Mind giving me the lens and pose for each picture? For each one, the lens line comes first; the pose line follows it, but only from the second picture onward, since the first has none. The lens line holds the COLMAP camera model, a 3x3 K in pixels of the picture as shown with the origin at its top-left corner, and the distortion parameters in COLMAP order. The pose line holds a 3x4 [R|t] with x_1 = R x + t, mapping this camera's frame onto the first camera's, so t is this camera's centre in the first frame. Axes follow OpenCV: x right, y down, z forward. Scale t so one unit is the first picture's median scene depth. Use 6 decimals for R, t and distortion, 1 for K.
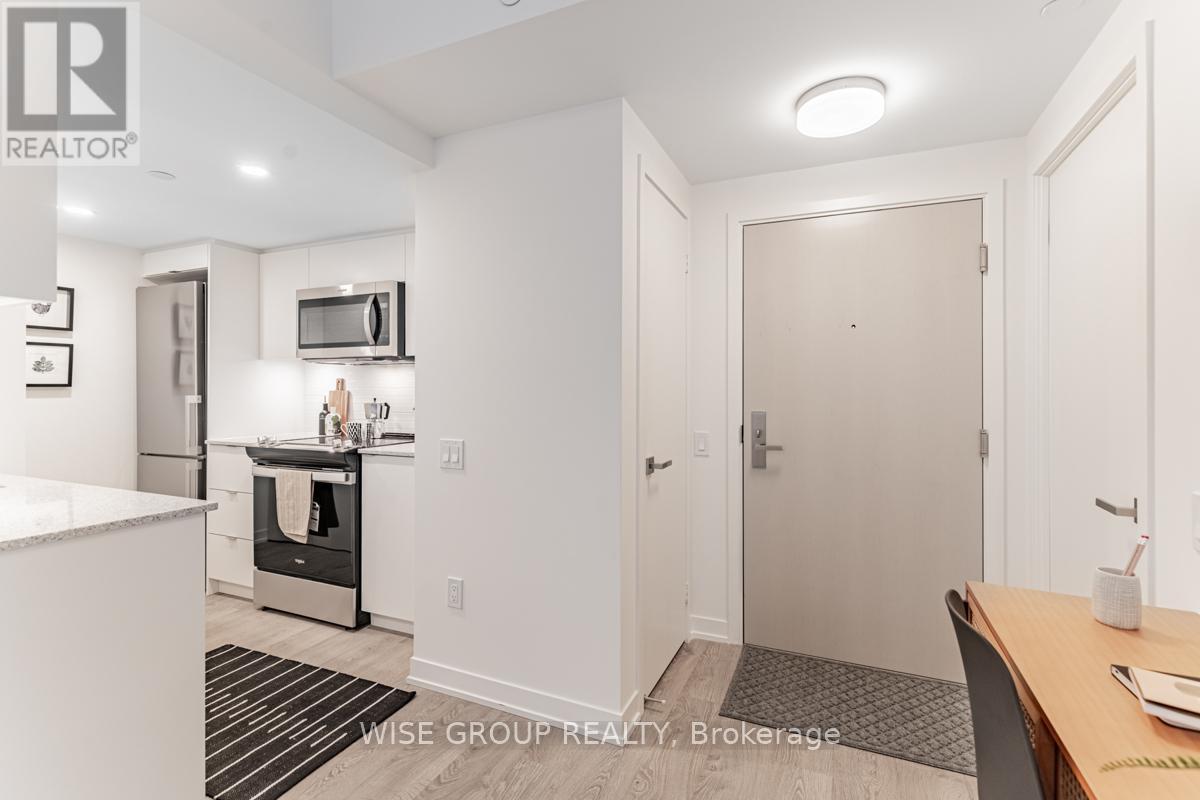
lens RADIAL K [[552.8, 0, 584.6], [0, 552.8, 391.8], [0, 0, 1]] dist [0.005791, -0.001441]
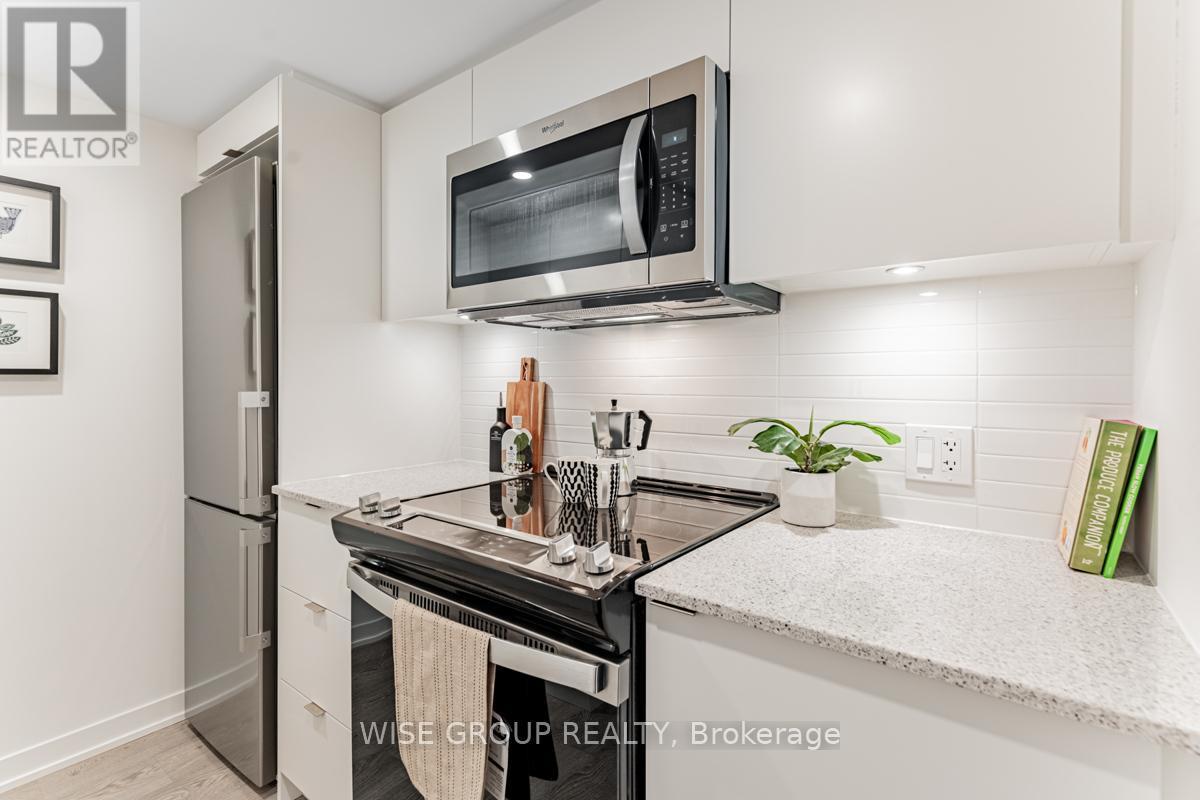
lens RADIAL K [[552.8, 0, 604.0], [0, 552.8, 383.3], [0, 0, 1]] dist [0.005791, -0.001441]
pose [[0.976483, 0.001222, -0.215590, -0.303274], [-0.000951, 0.999999, 0.001363, -0.002075], [0.215592, -0.001126, 0.976483, 0.596092]]
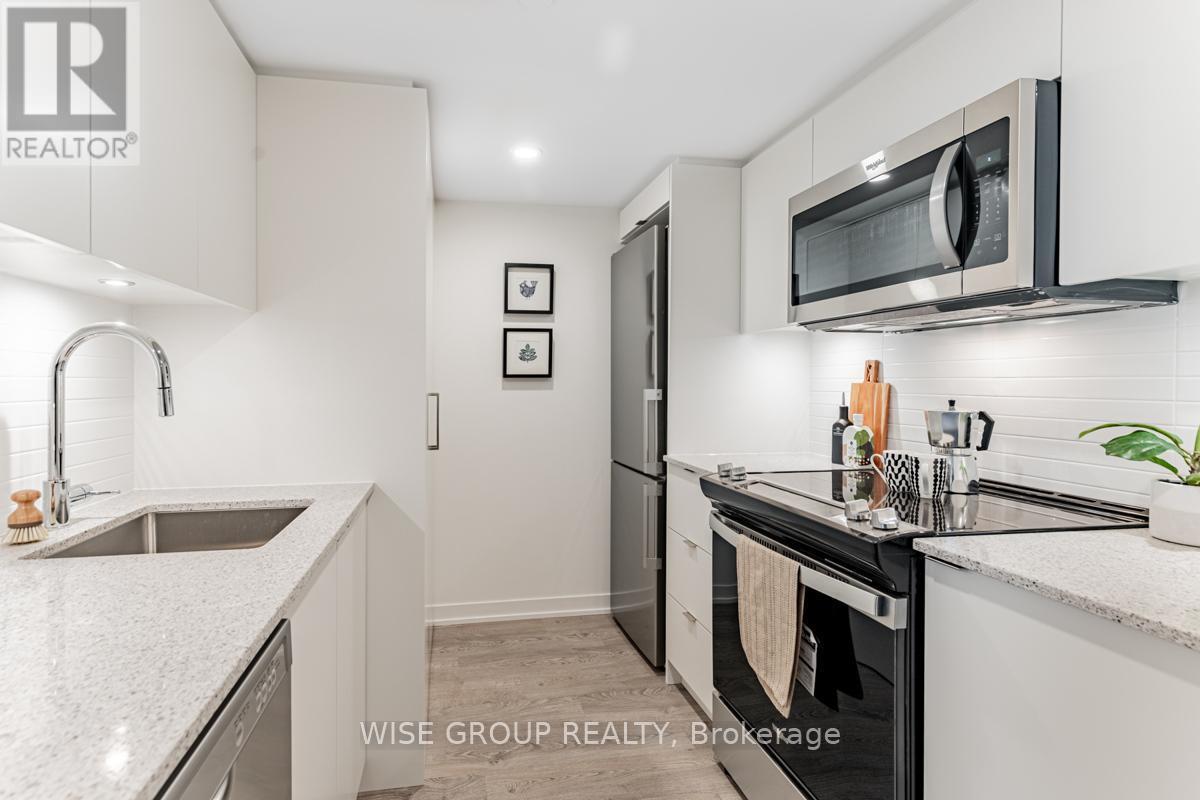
lens RADIAL K [[552.8, 0, 563.3], [0, 552.8, 380.8], [0, 0, 1]] dist [0.005791, -0.001441]
pose [[0.593289, 0.000928, -0.804989, -0.211237], [-0.006861, 0.999969, -0.003905, -0.000564], [0.804960, 0.007840, 0.593277, 0.497161]]
